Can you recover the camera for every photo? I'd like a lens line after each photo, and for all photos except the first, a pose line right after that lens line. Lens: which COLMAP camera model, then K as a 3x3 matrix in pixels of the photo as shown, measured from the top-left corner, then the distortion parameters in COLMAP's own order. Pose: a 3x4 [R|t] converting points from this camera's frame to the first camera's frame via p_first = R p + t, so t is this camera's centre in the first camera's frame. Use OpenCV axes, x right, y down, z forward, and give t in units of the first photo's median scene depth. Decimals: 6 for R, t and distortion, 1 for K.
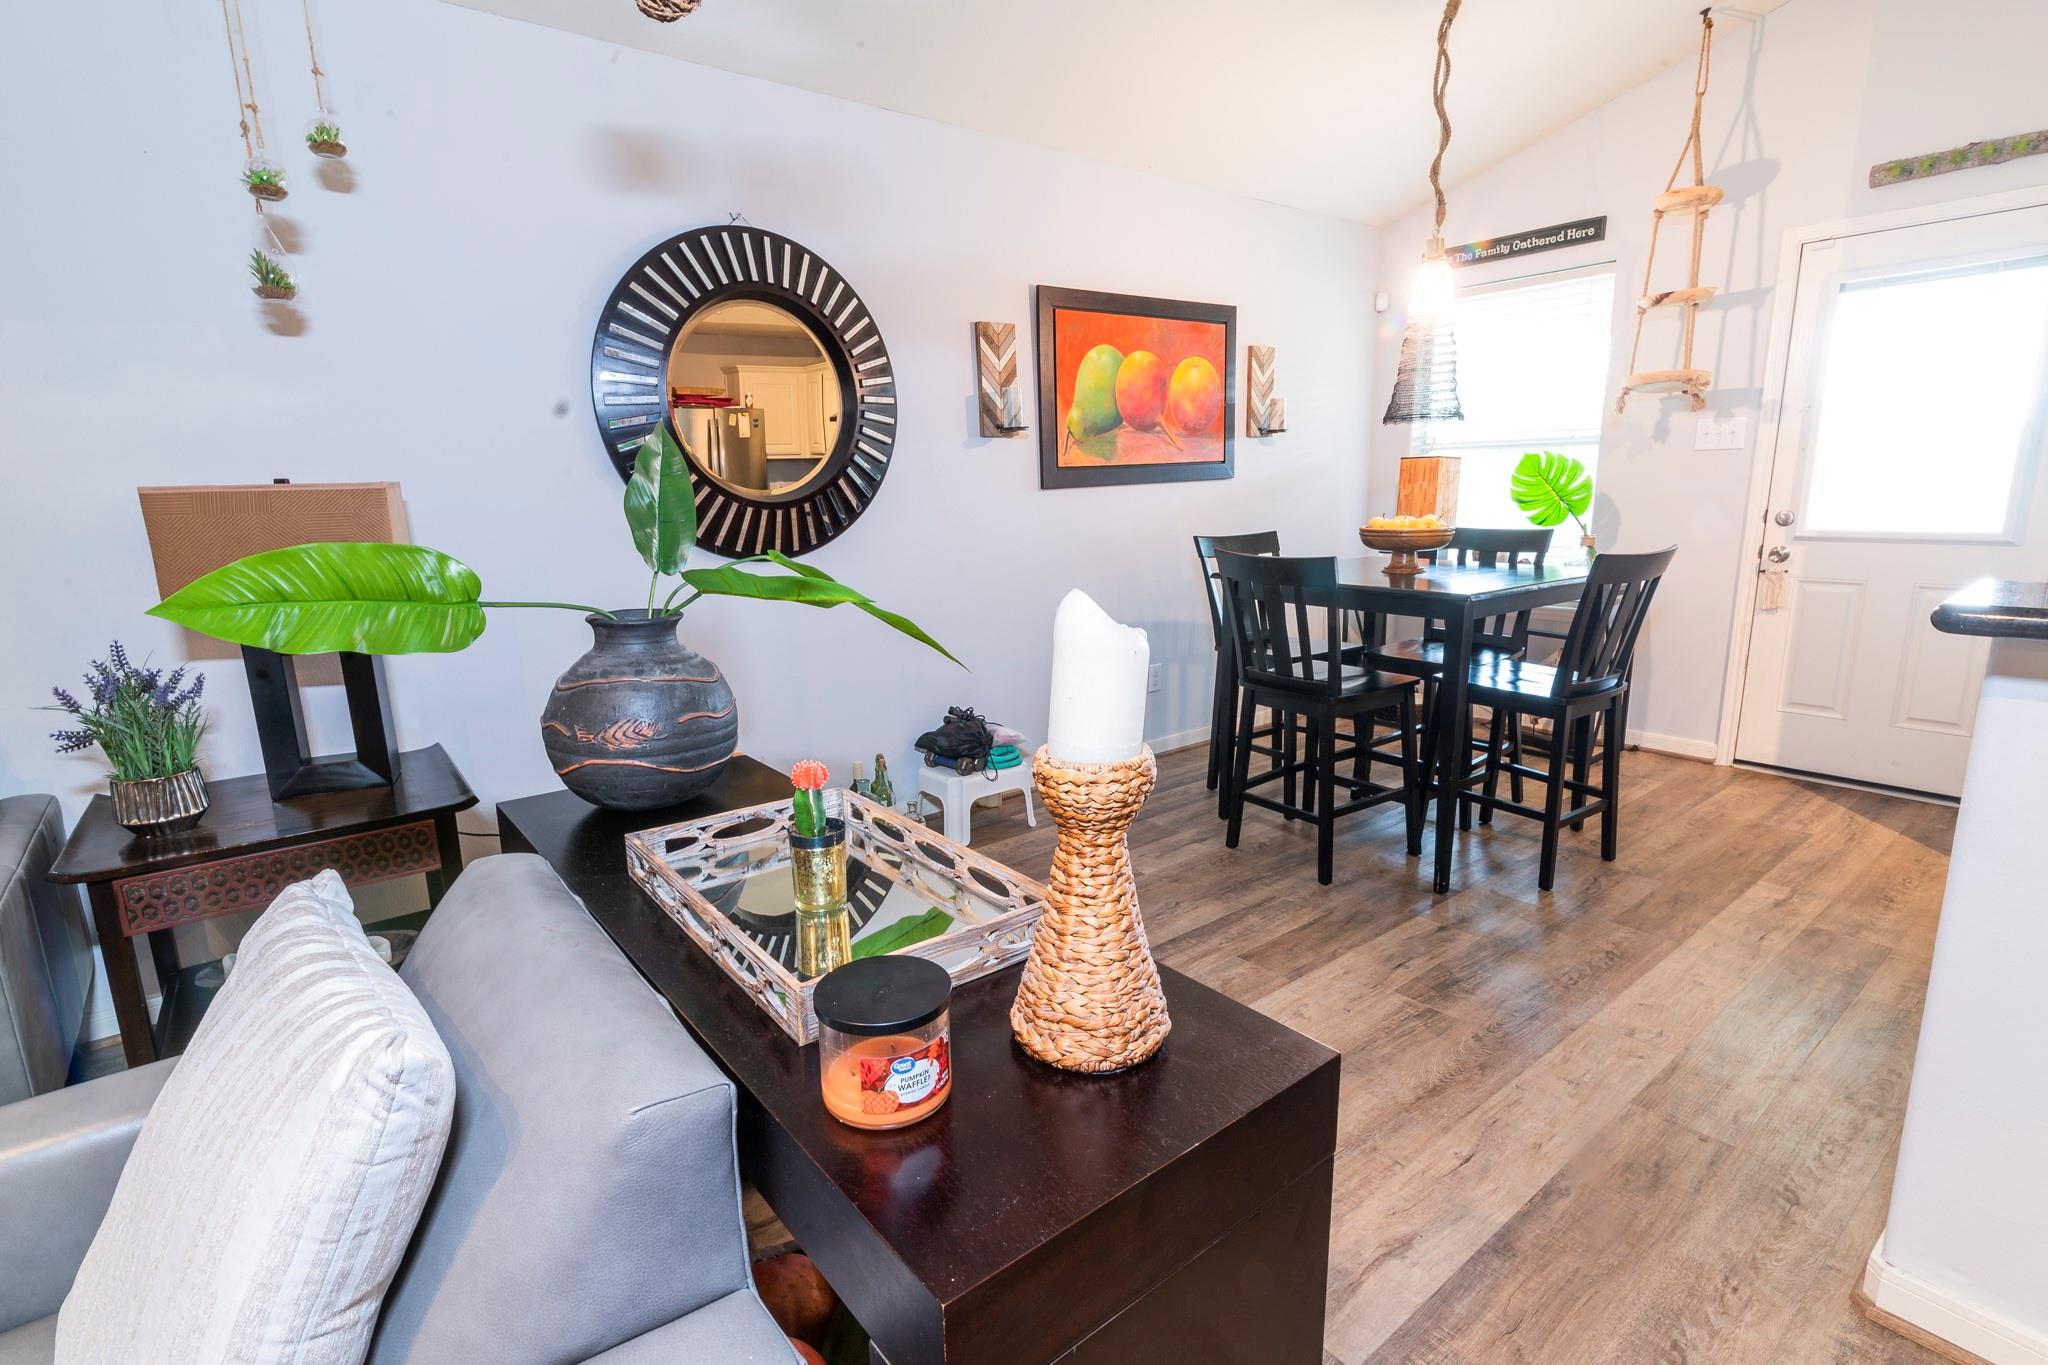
lens RADIAL K [[983.6, 0, 1015.8], [0, 983.6, 685.8], [0, 0, 1]] dist [0.008008, -0.001732]
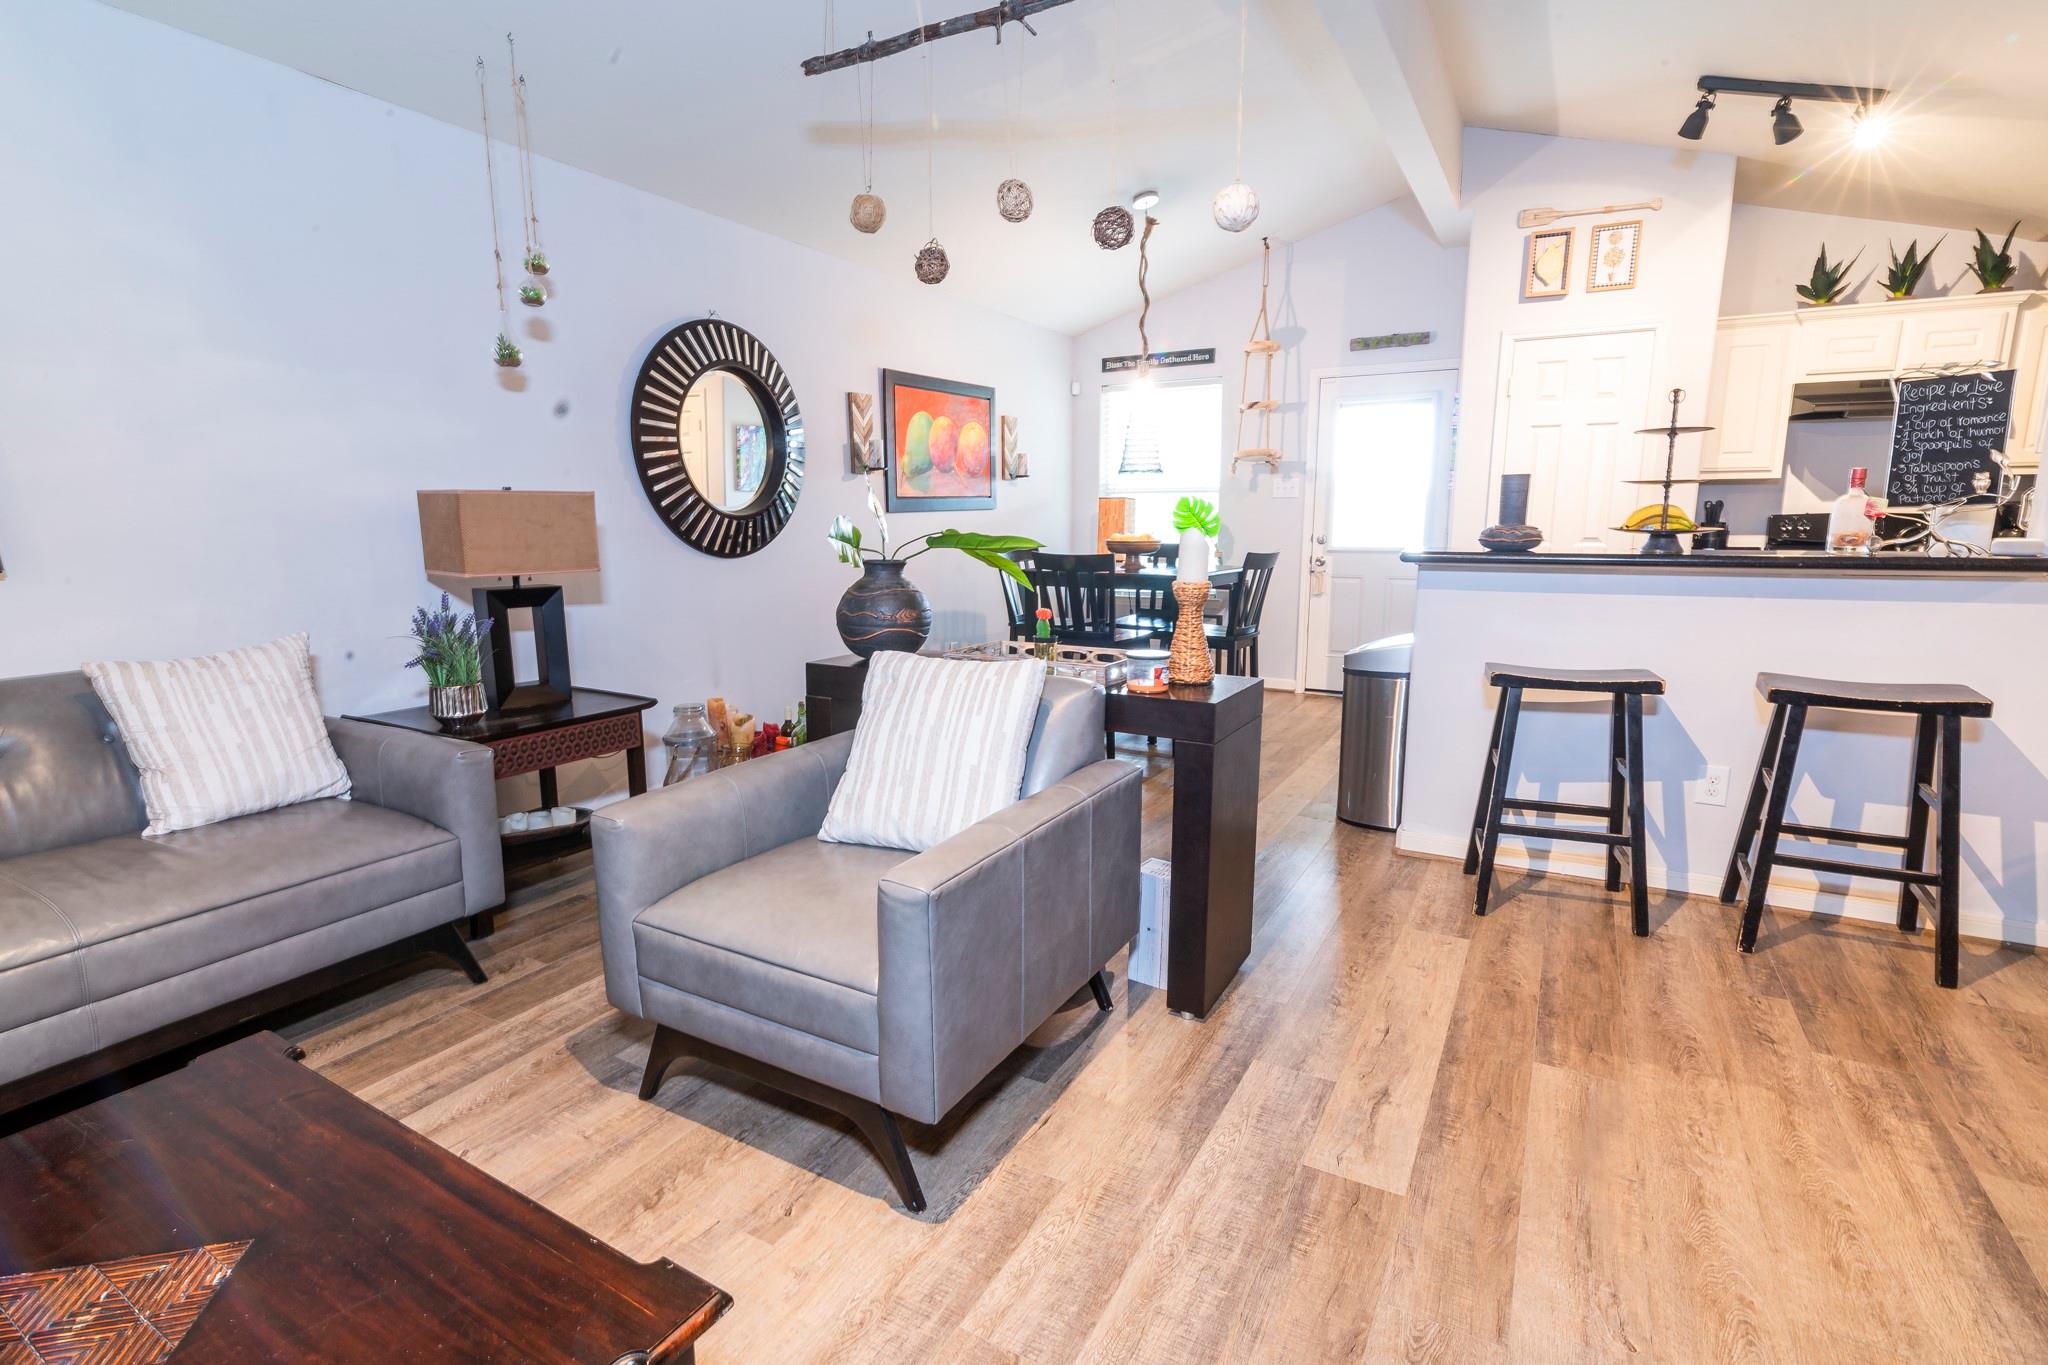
lens RADIAL K [[983.6, 0, 1015.8], [0, 983.6, 685.8], [0, 0, 1]] dist [0.008008, -0.001732]
pose [[0.926811, -0.044704, 0.372857, -0.354060], [0.059182, 0.997869, -0.027467, 0.098335], [-0.370835, 0.047523, 0.927482, -0.361661]]
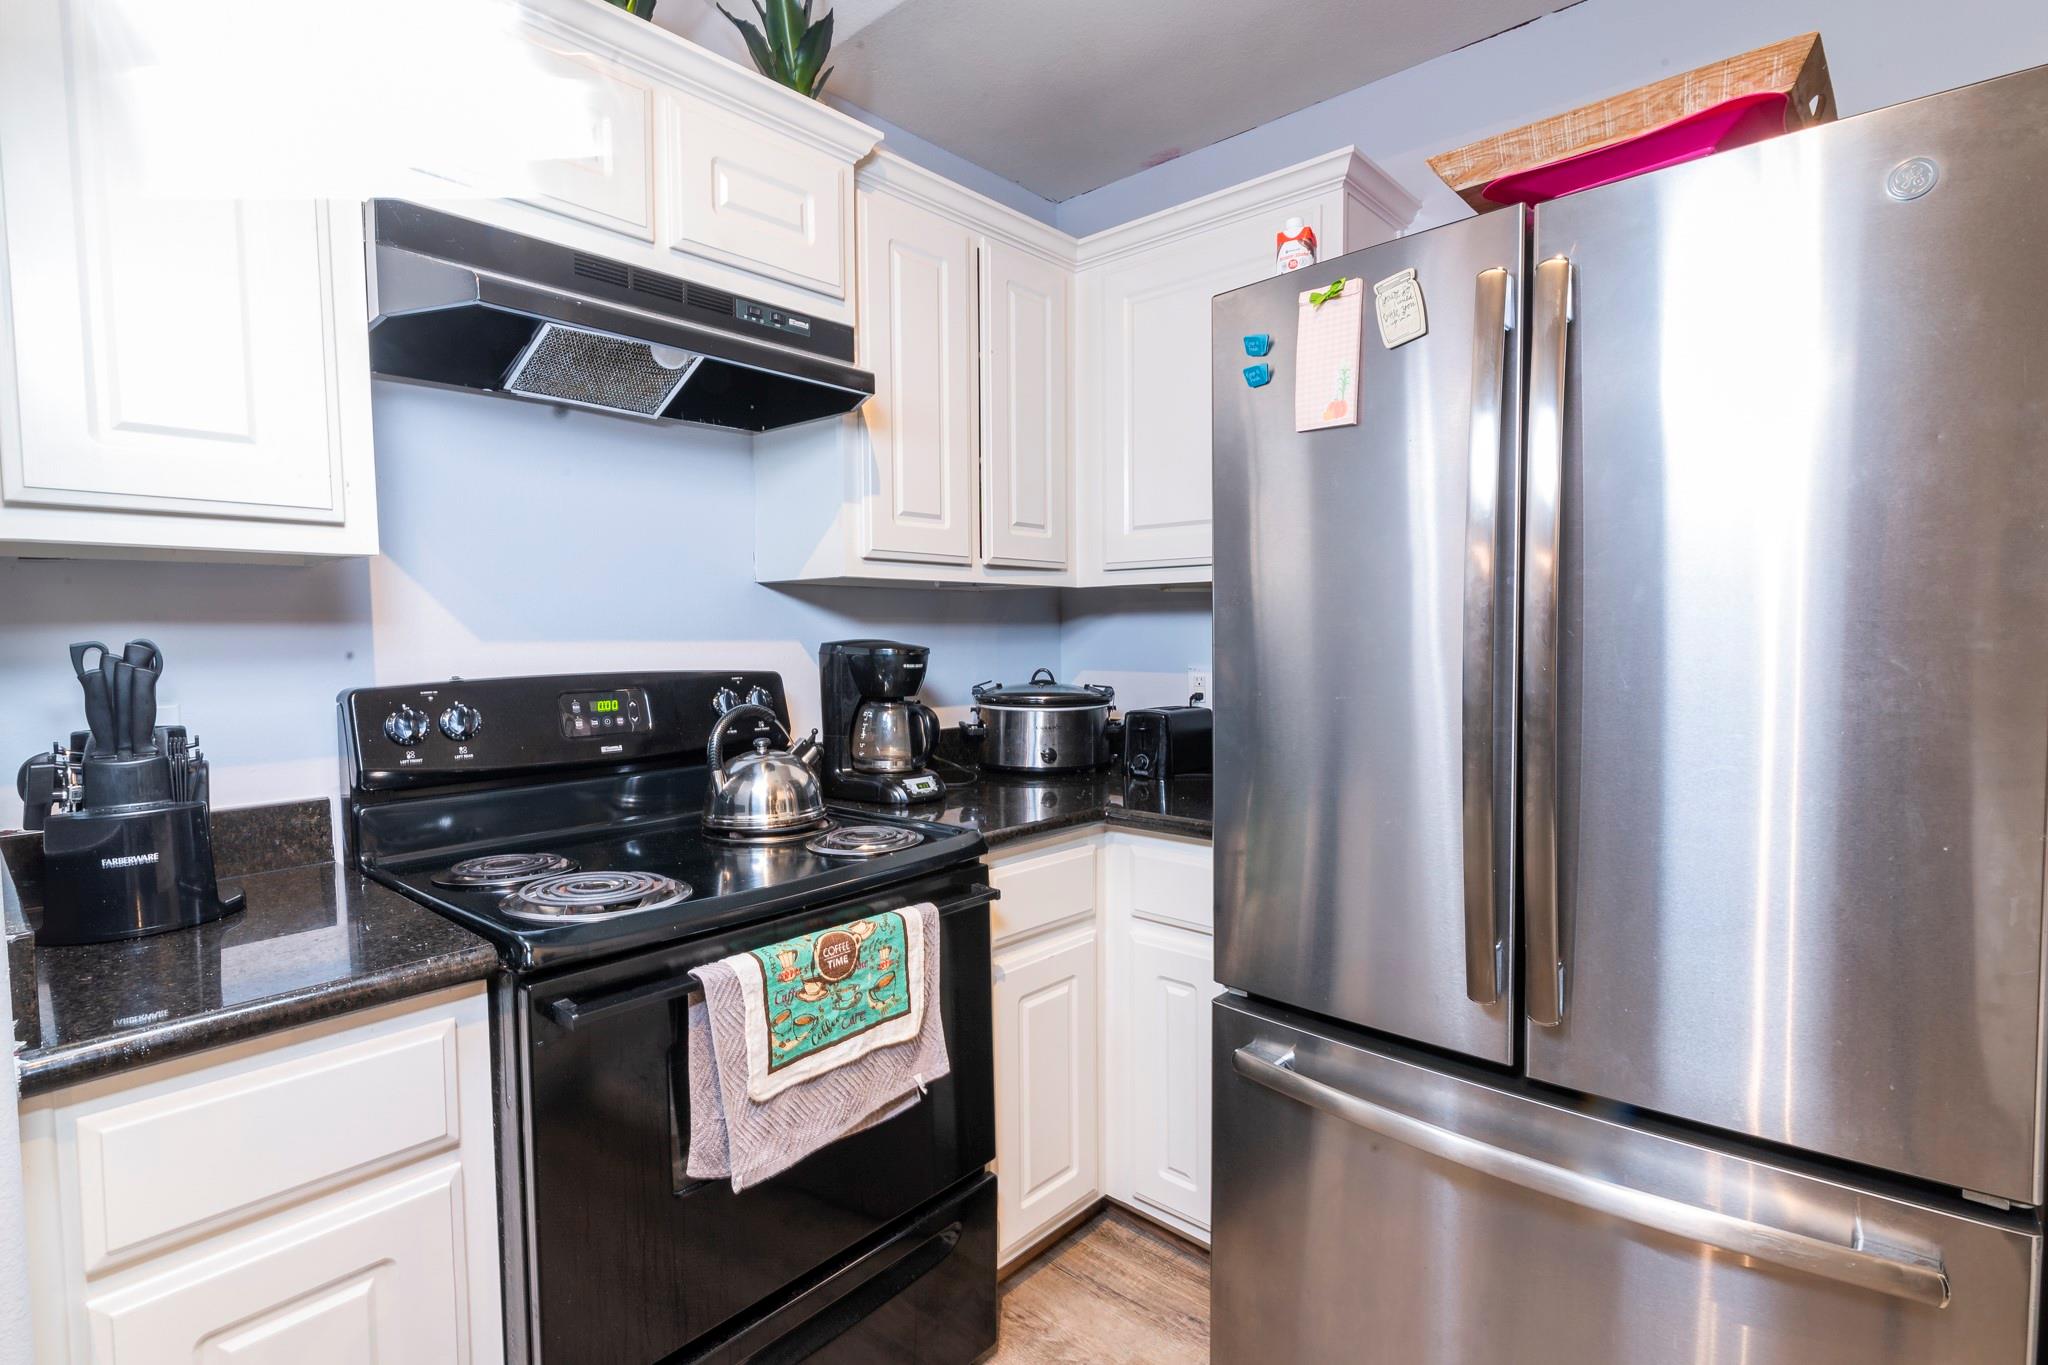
lens RADIAL K [[977.7, 0, 1017.6], [0, 977.7, 685.9], [0, 0, 1]] dist [0.002419, -0.000311]
pose [[-0.157587, -0.033515, 0.986936, 0.774961], [0.214963, 0.974293, 0.067410, -0.094071], [-0.963824, 0.222777, -0.146331, 0.348776]]
